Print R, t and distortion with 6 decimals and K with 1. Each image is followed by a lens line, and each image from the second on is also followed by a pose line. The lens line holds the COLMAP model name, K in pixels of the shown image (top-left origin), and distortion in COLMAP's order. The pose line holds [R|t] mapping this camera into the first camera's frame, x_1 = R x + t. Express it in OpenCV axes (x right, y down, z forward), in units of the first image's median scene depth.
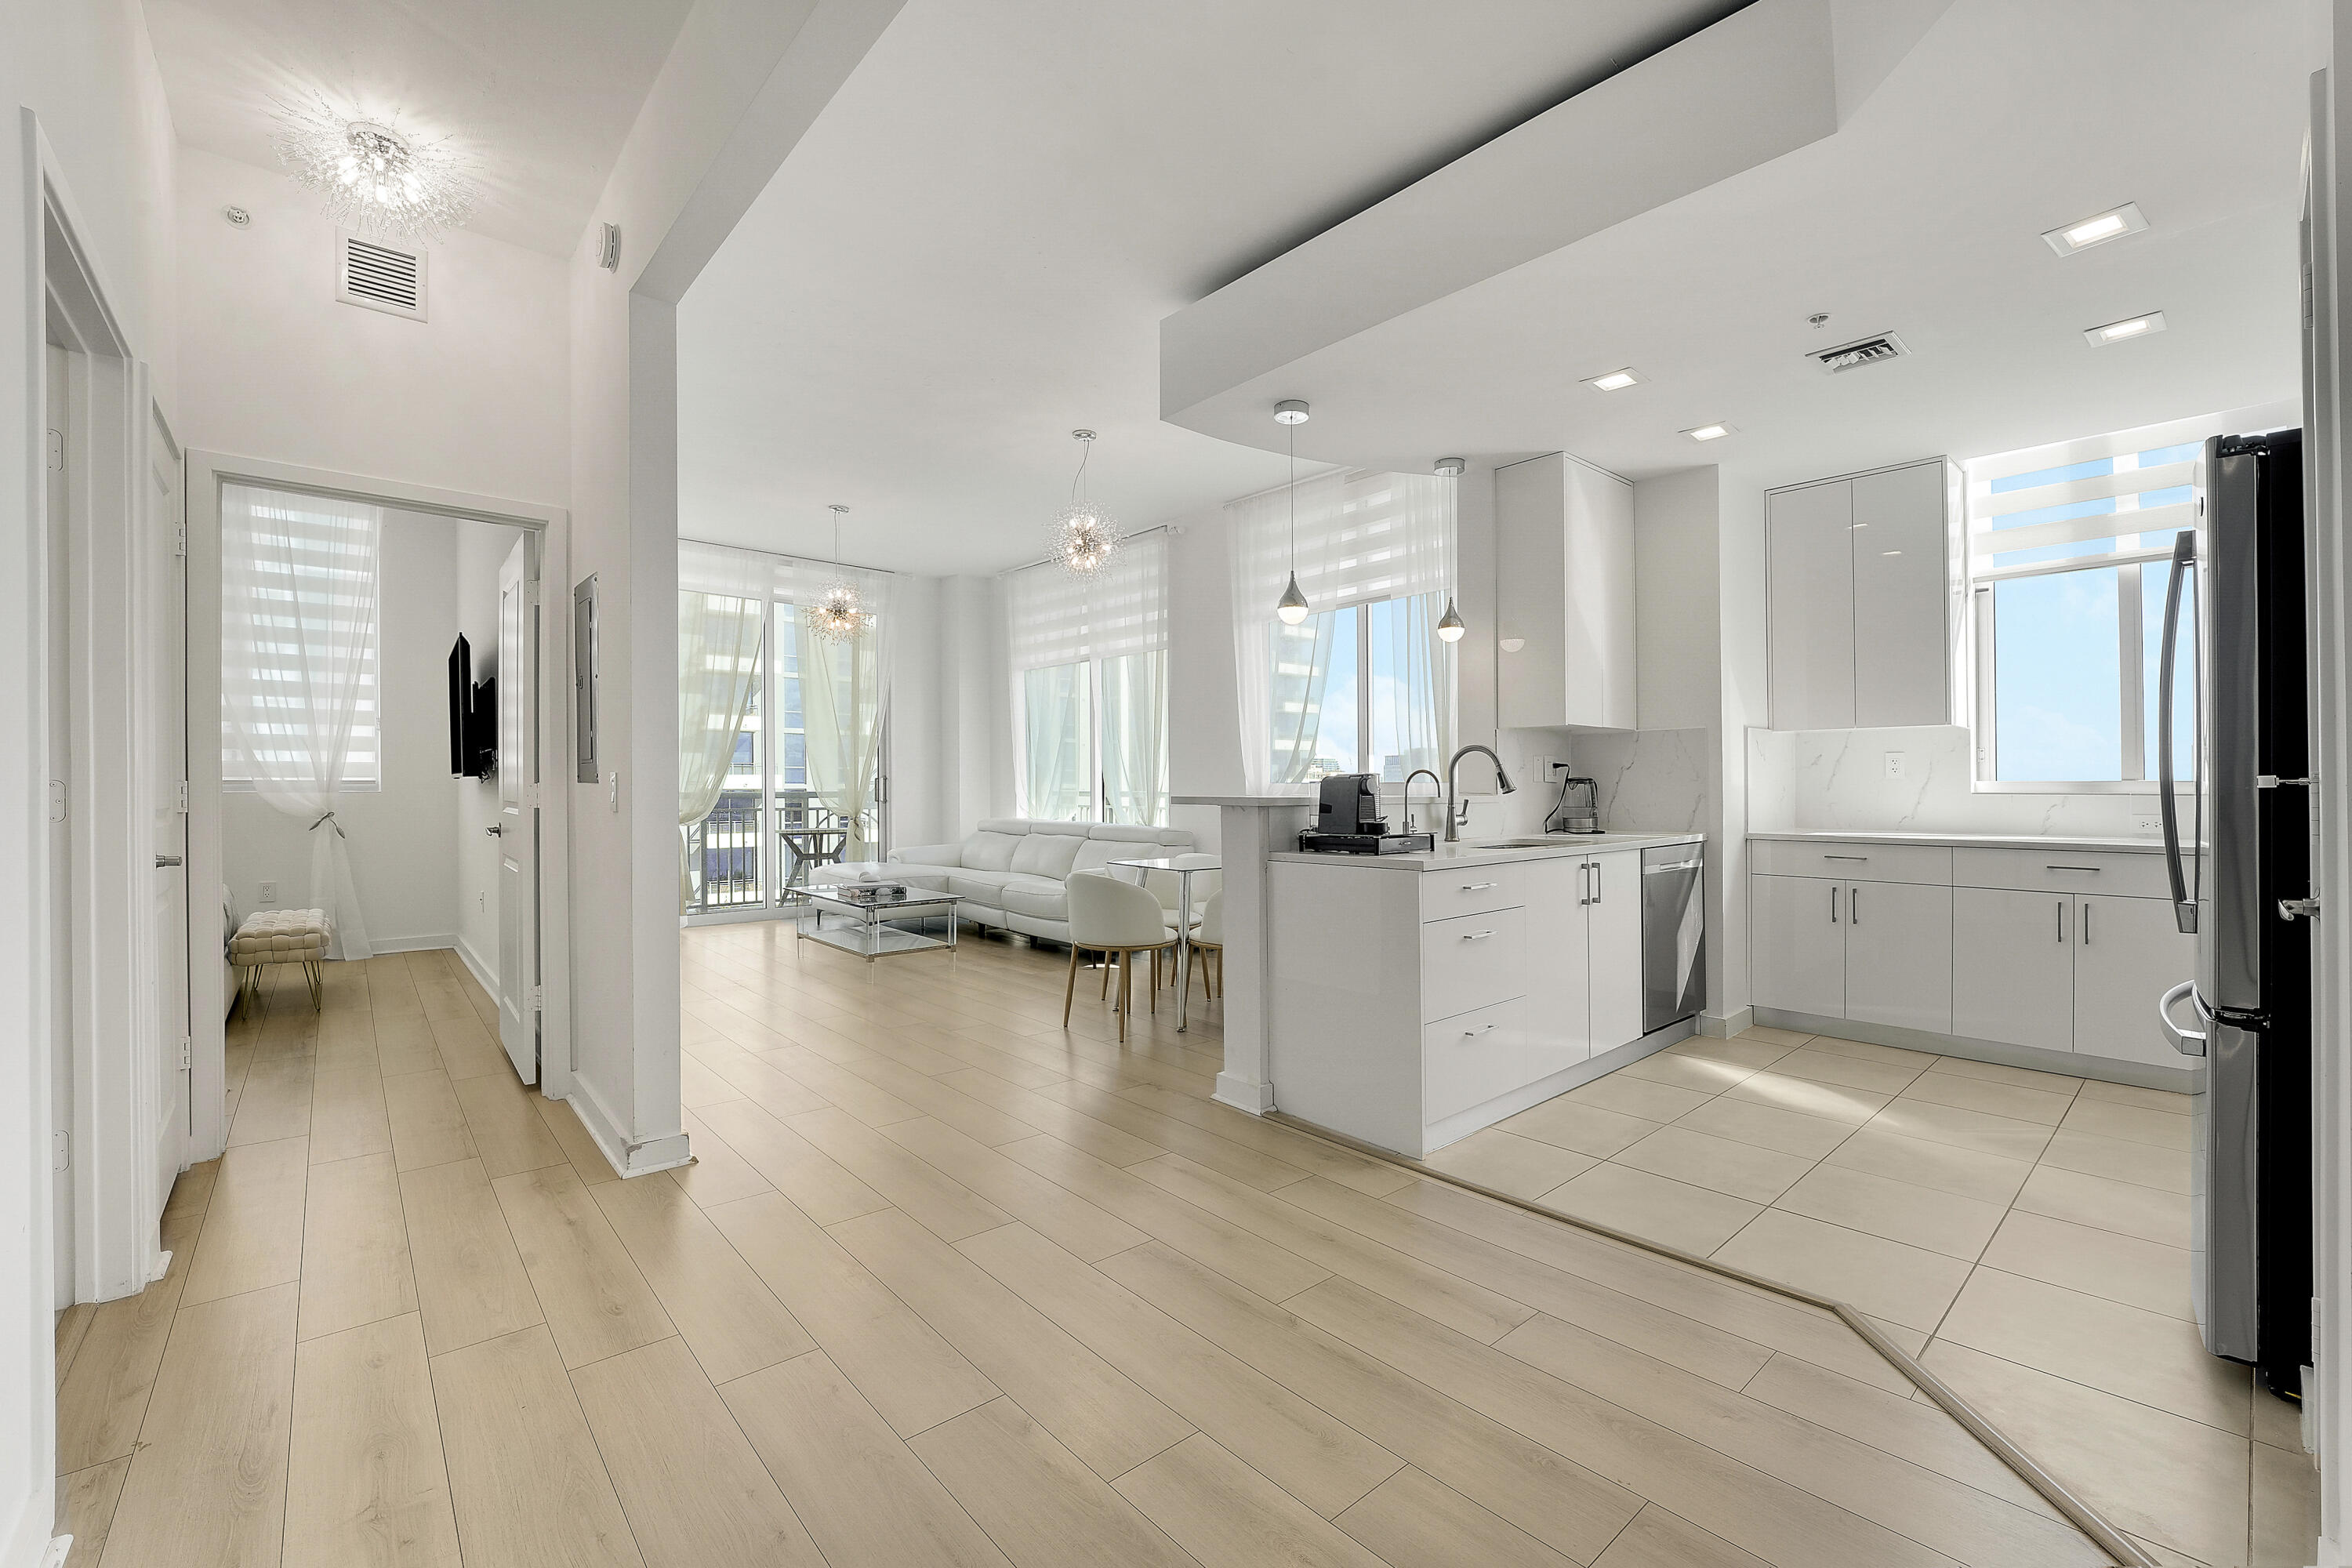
lens RADIAL K [[970.9, 0, 1176.0], [0, 970.9, 784.0], [0, 0, 1]] dist [0.000433, 0.000197]
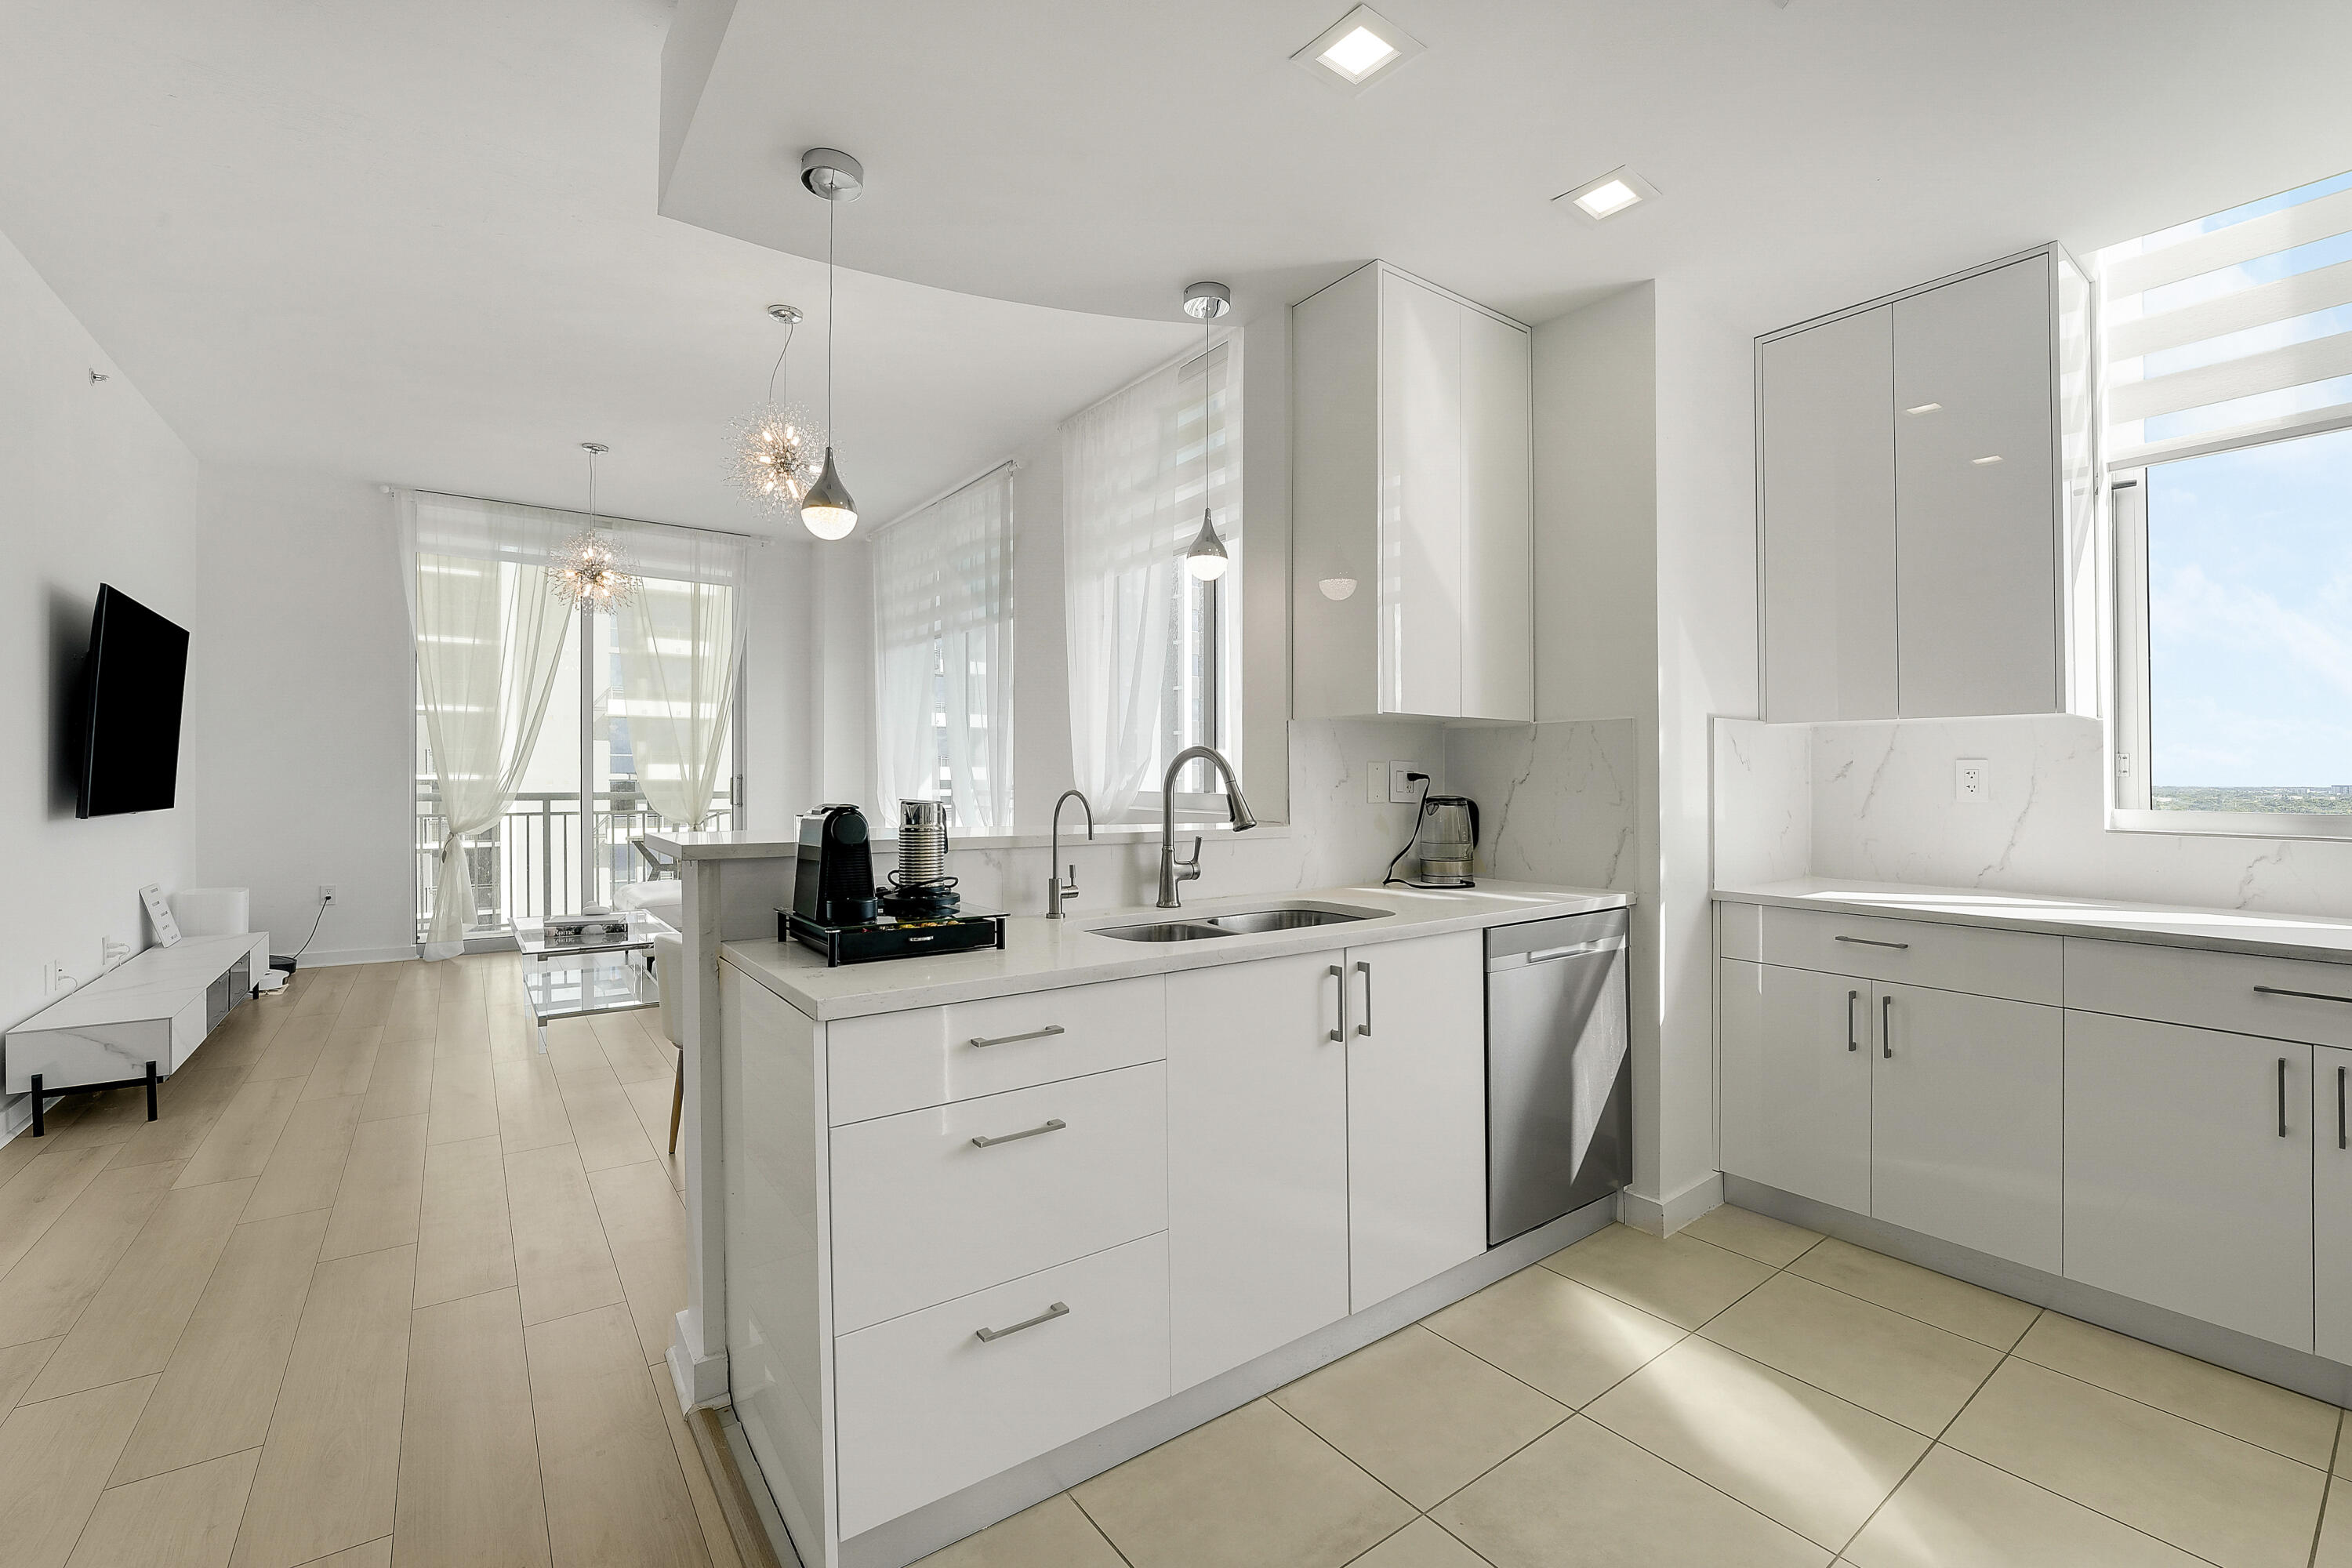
lens RADIAL K [[977.2, 0, 1164.8], [0, 977.2, 772.7], [0, 0, 1]] dist [-0.008313, -0.000196]
pose [[0.995790, 0.005862, -0.091477, 0.310337], [-0.006324, 0.999969, -0.004768, -0.018964], [0.091446, 0.005327, 0.995796, 0.369237]]
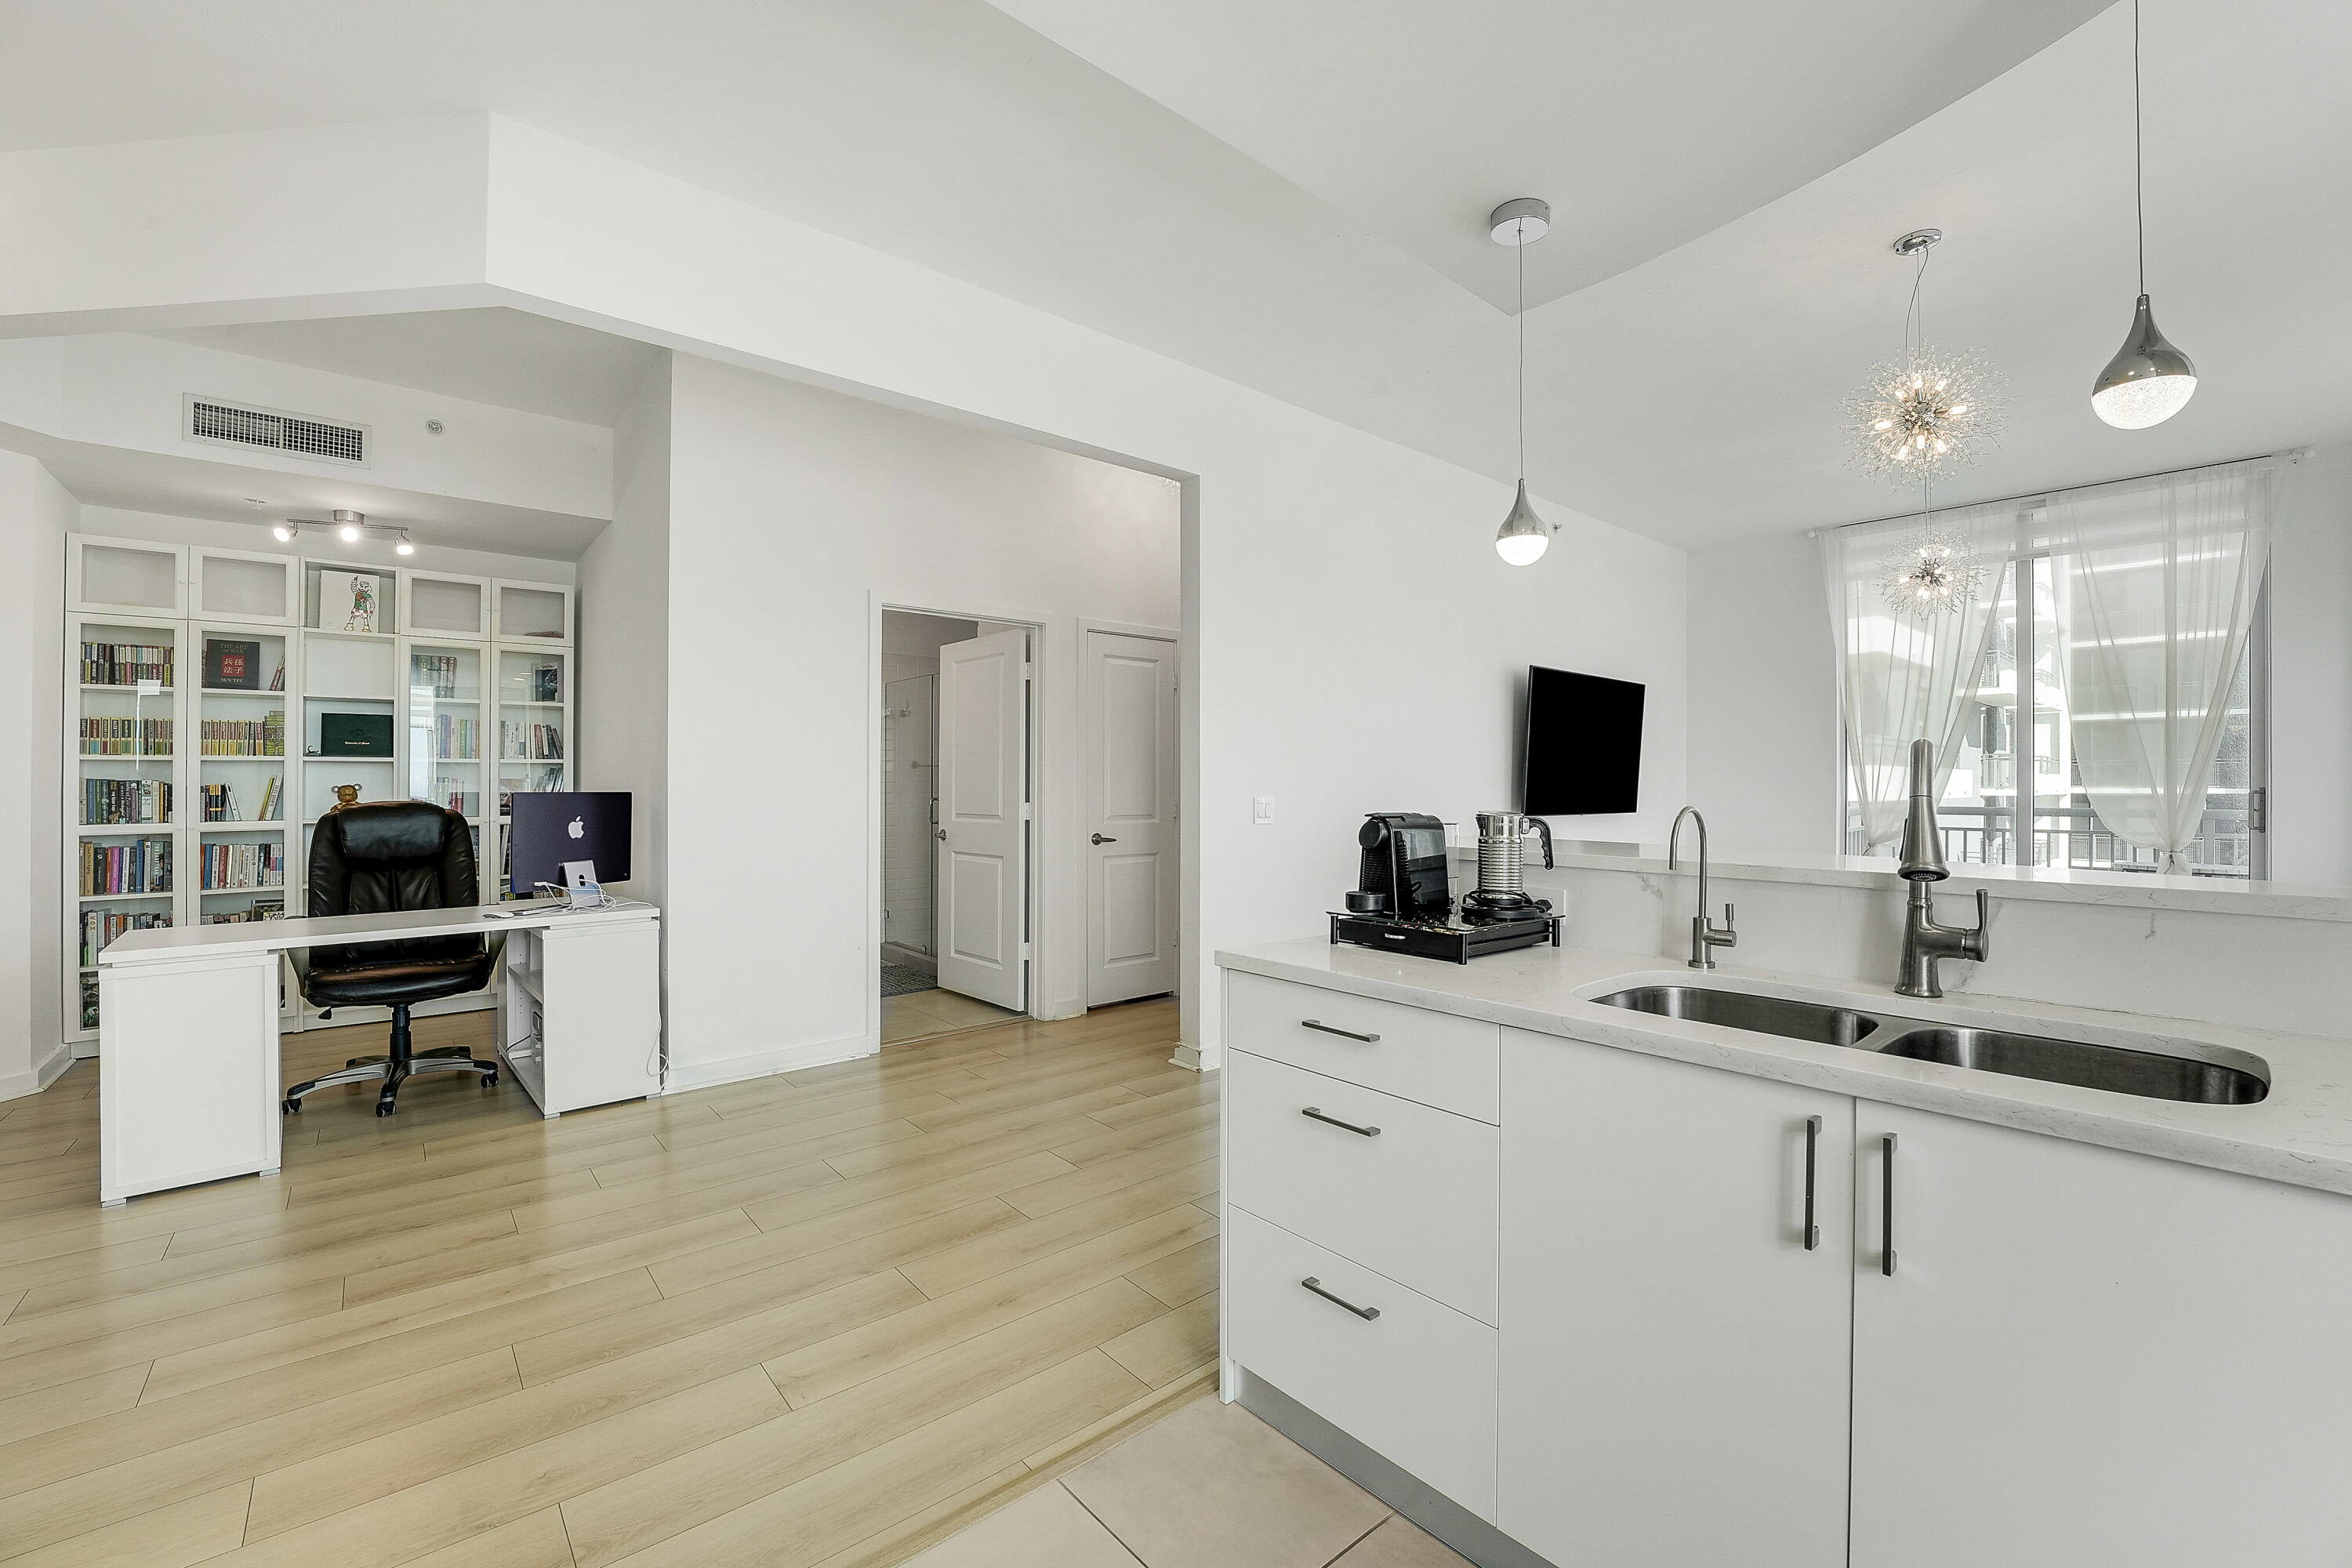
lens RADIAL K [[965.7, 0, 1205.4], [0, 965.7, 789.4], [0, 0, 1]] dist [-0.029497, -0.000109]
pose [[-0.007269, 0.007266, -0.999947, 0.614182], [-0.003827, 0.999966, 0.007294, -0.020800], [0.999966, 0.003879, -0.007241, 0.684136]]
